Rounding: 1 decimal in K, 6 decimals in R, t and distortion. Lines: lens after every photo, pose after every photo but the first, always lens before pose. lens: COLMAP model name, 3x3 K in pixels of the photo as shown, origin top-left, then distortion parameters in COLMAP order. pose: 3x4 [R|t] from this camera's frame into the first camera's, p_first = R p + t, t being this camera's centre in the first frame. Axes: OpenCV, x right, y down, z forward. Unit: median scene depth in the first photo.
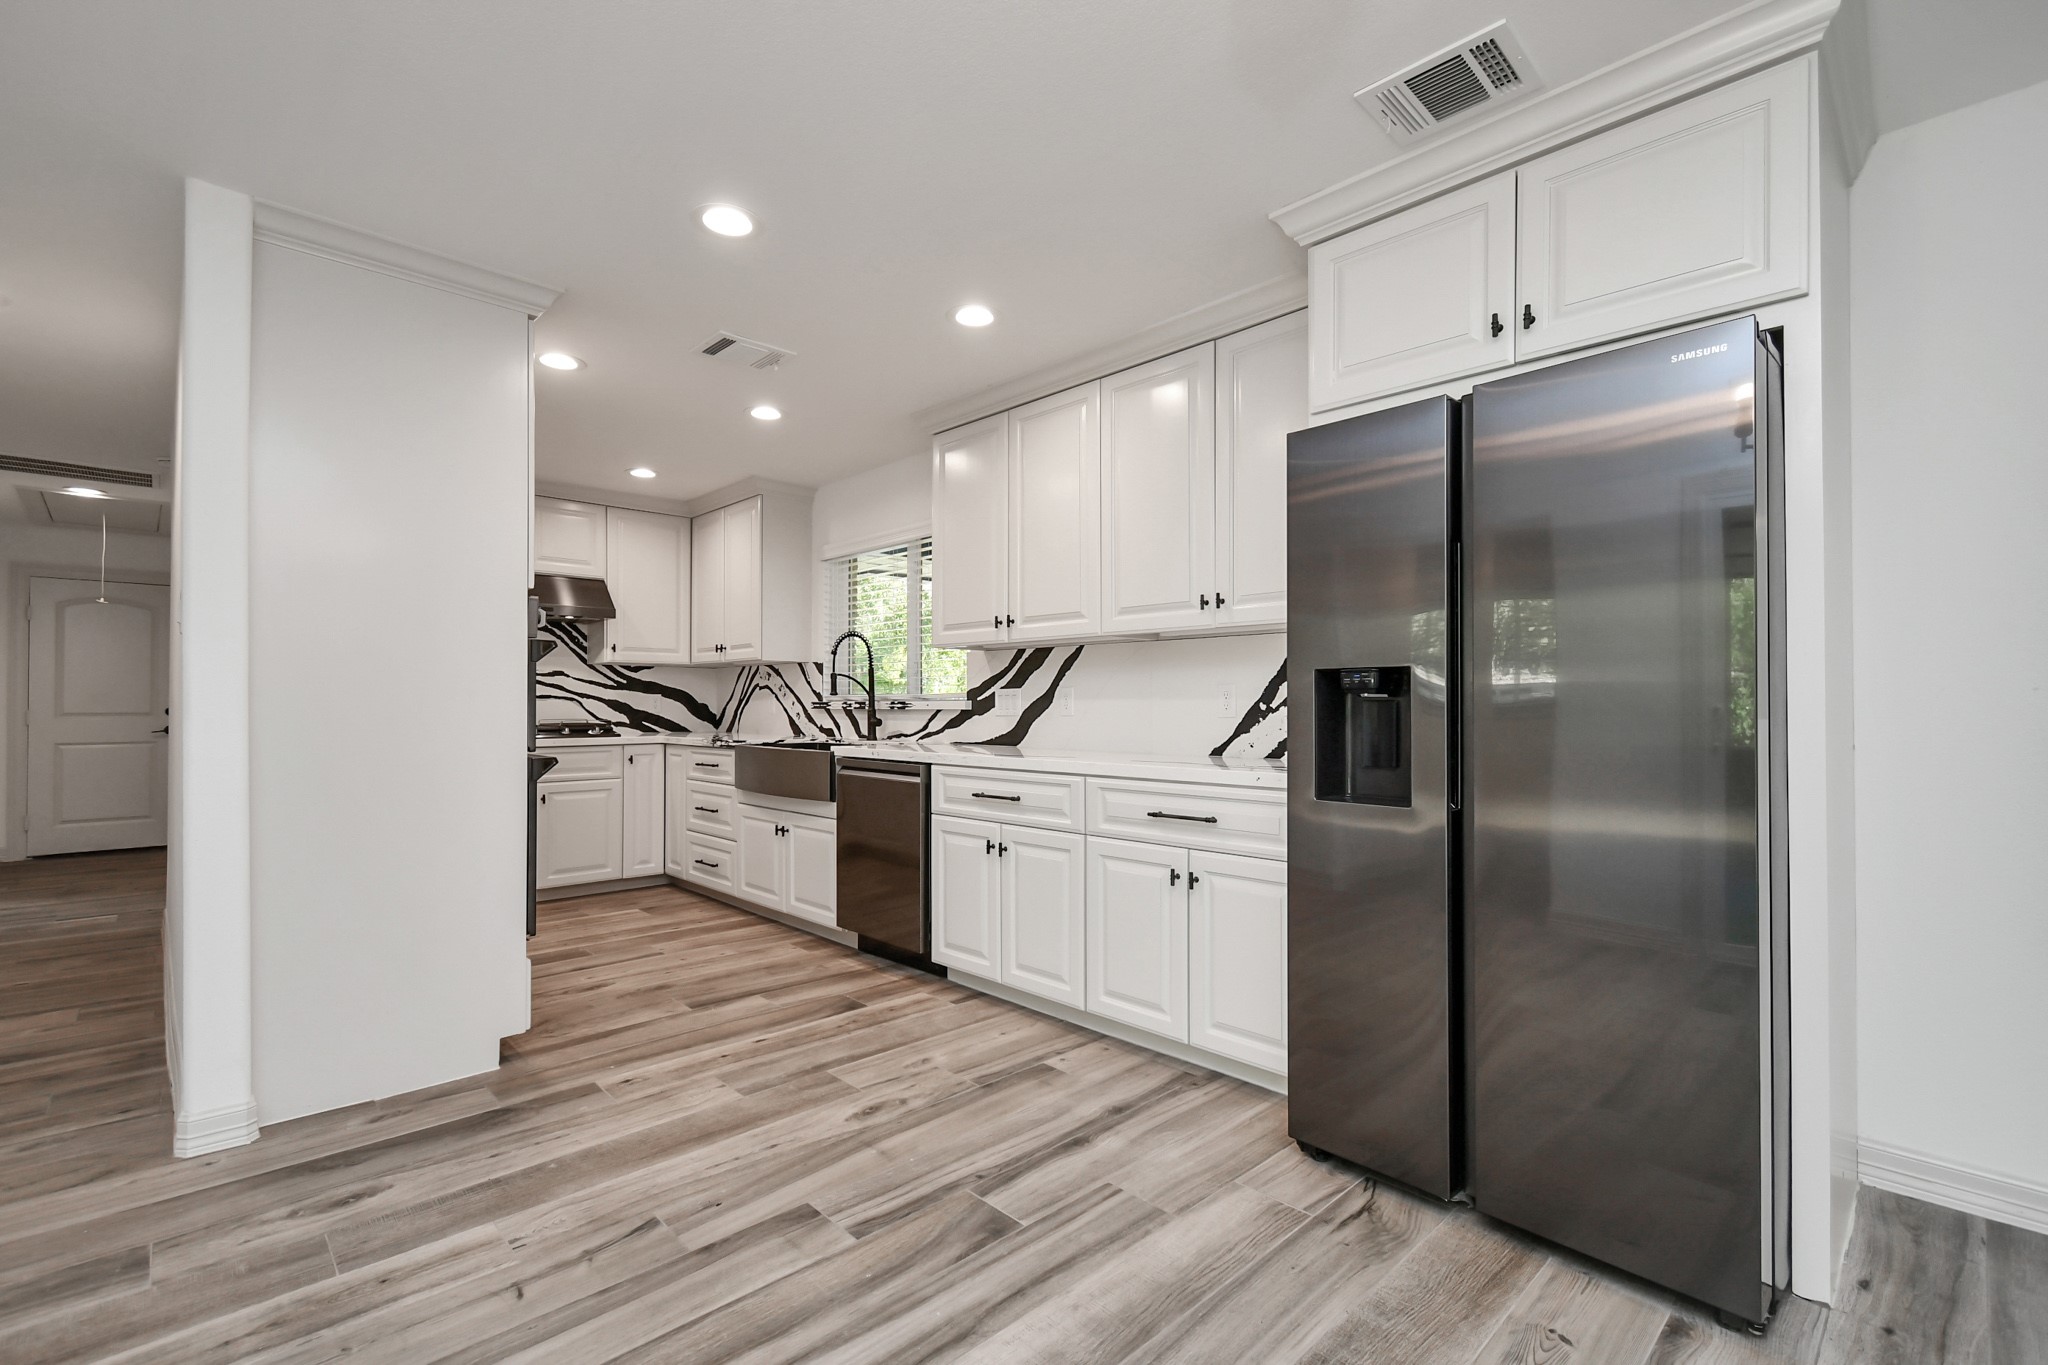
lens RADIAL K [[897.2, 0, 1027.0], [0, 897.2, 694.7], [0, 0, 1]] dist [0.002440, -0.000570]
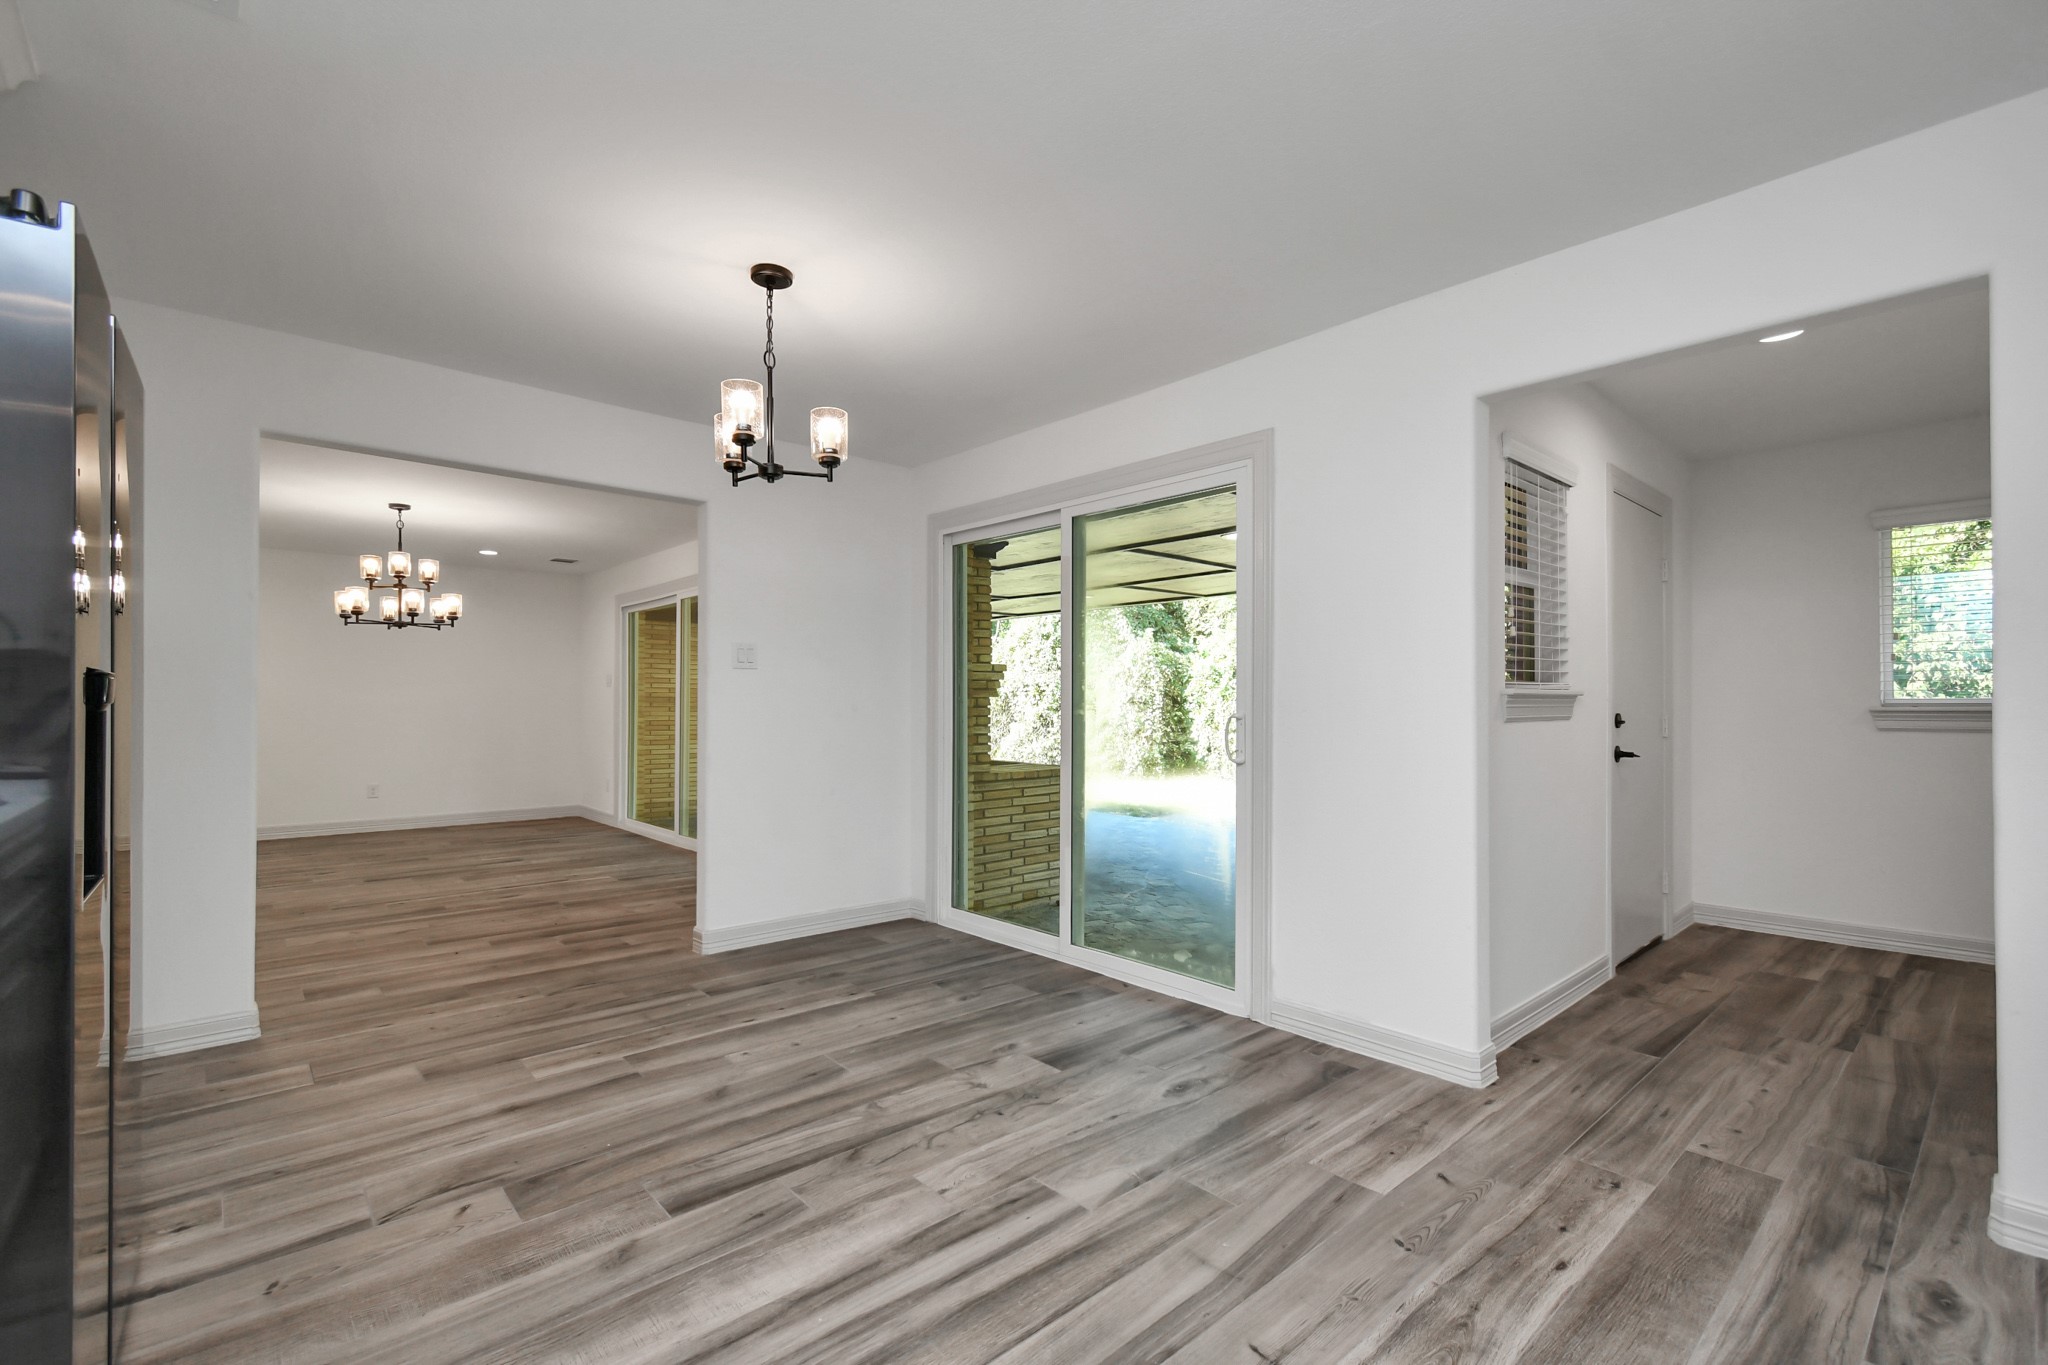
lens RADIAL K [[897.2, 0, 1033.5], [0, 897.2, 691.3], [0, 0, 1]] dist [0.002440, -0.000570]
pose [[-0.999643, -0.000553, 0.026697, -0.366124], [-0.001148, 0.999751, -0.022273, -0.000719], [-0.026678, -0.022295, -0.999395, 2.021574]]
